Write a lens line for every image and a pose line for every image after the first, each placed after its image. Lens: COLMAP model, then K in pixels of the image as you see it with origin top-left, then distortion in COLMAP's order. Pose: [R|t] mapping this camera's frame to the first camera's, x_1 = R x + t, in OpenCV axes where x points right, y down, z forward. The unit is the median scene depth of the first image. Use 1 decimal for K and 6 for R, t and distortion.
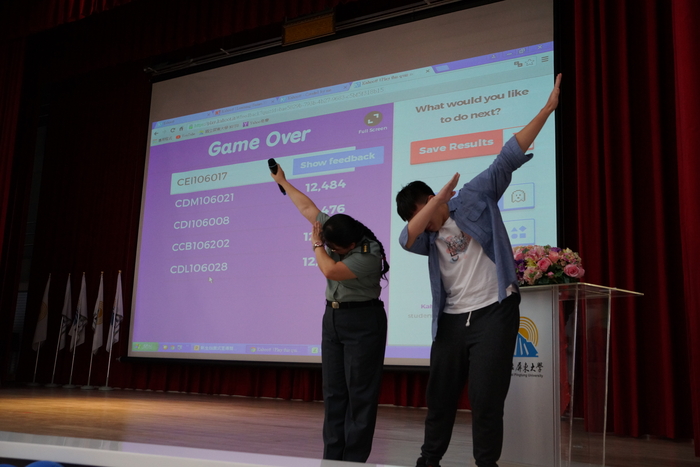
lens RADIAL K [[726.7, 0, 349.7], [0, 726.7, 220.3], [0, 0, 1]] dist [-0.094777, -0.003624]
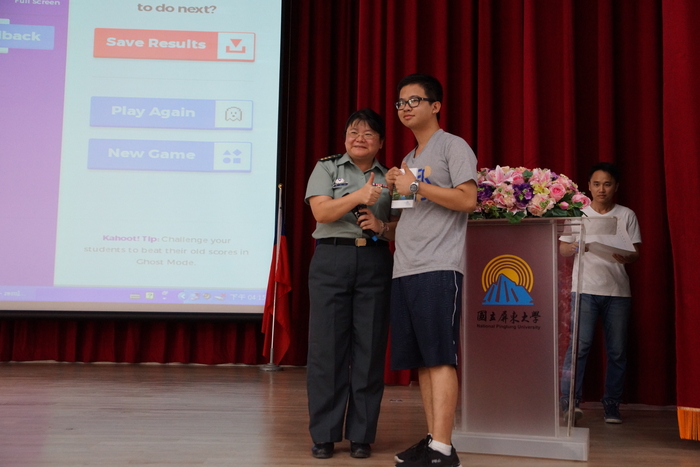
lens RADIAL K [[767.8, 0, 350.0], [0, 767.8, 233.5], [0, 0, 1]] dist [-0.007714, 0.168487]
pose [[0.833833, 0.037420, 0.550748, -0.131931], [-0.095680, 0.992396, 0.077431, 0.020719], [-0.543662, -0.117260, 0.831073, 0.132301]]
